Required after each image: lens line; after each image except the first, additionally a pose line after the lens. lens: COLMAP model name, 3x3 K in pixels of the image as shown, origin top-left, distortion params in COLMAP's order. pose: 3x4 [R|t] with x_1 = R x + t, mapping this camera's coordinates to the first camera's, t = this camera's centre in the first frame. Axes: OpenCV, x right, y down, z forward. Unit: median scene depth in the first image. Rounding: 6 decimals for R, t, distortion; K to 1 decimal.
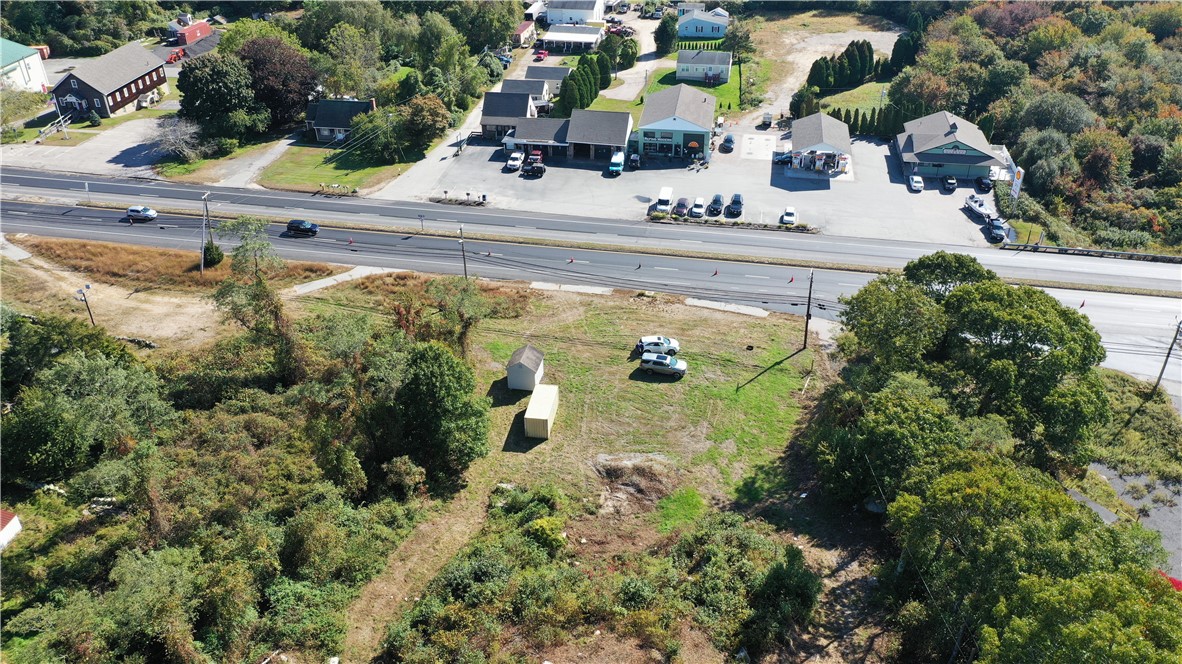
lens RADIAL K [[934.7, 0, 591.5], [0, 934.7, 331.3], [0, 0, 1]] dist [-0.004419, -0.000635]
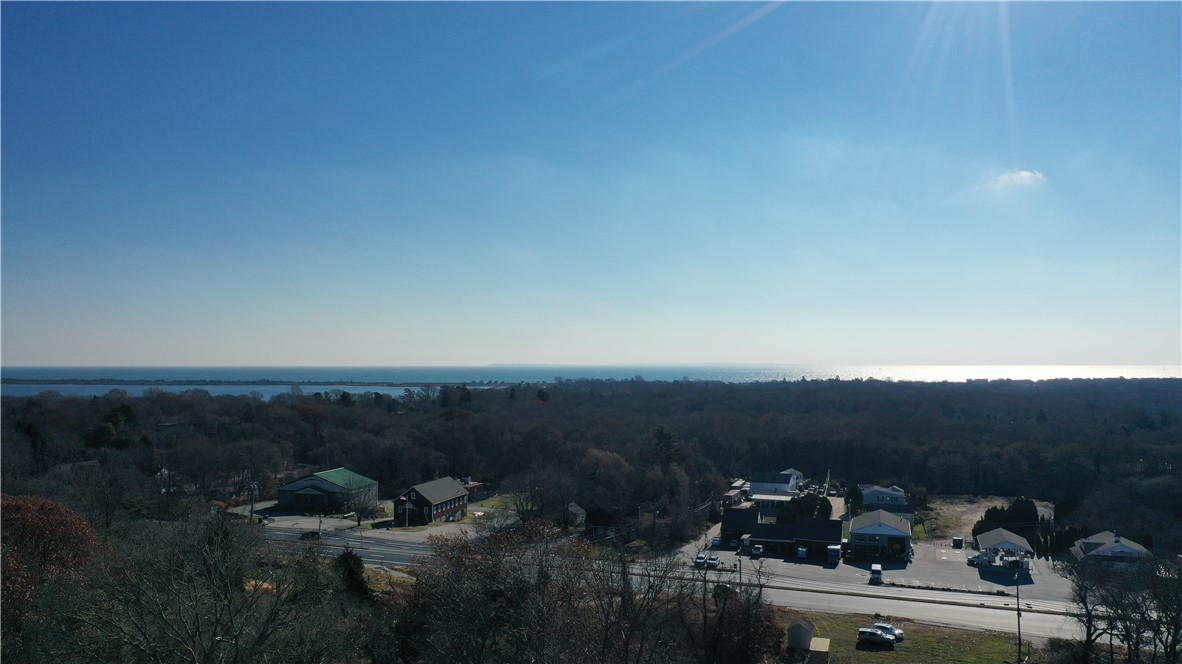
lens RADIAL K [[934.7, 0, 585.8], [0, 934.7, 328.8], [0, 0, 1]] dist [-0.004419, -0.000635]
pose [[0.987510, 0.003630, -0.157513, -0.103093], [-0.090091, 0.833179, -0.545616, 0.270224], [0.129256, 0.552992, 0.823100, -0.234460]]
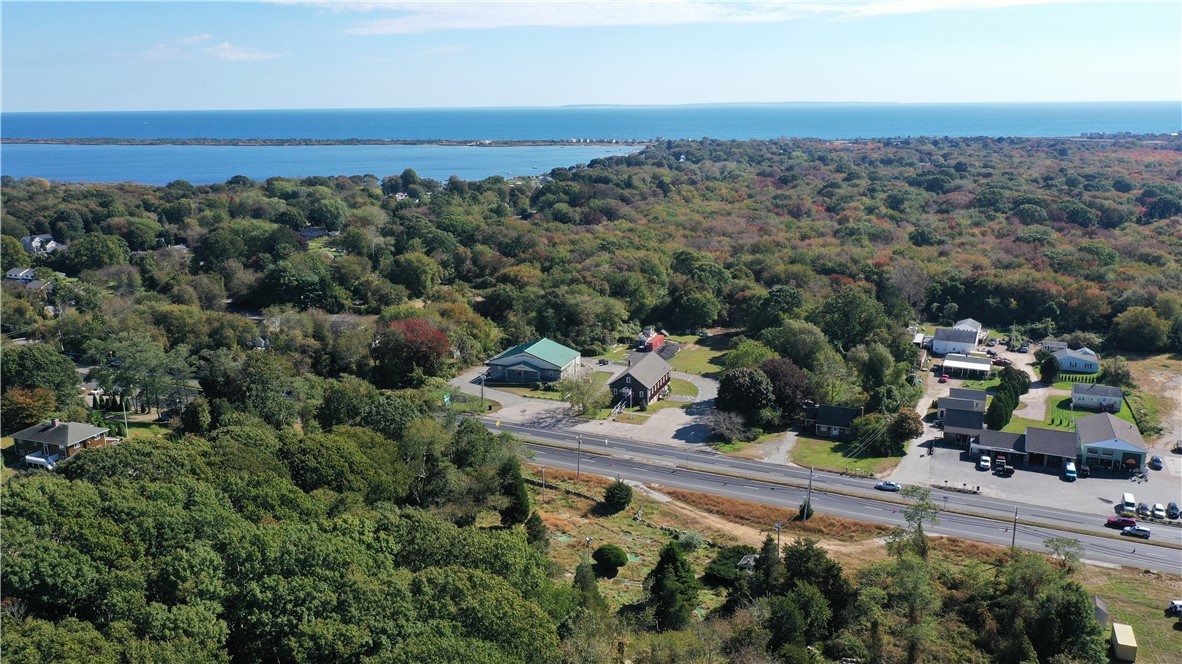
lens RADIAL K [[934.7, 0, 585.5], [0, 934.7, 333.6], [0, 0, 1]] dist [-0.004419, -0.000635]
pose [[0.972759, 0.054944, -0.225214, -0.329878], [-0.120193, 0.950265, -0.287314, 0.086475], [0.198227, 0.306556, 0.930983, -0.371772]]
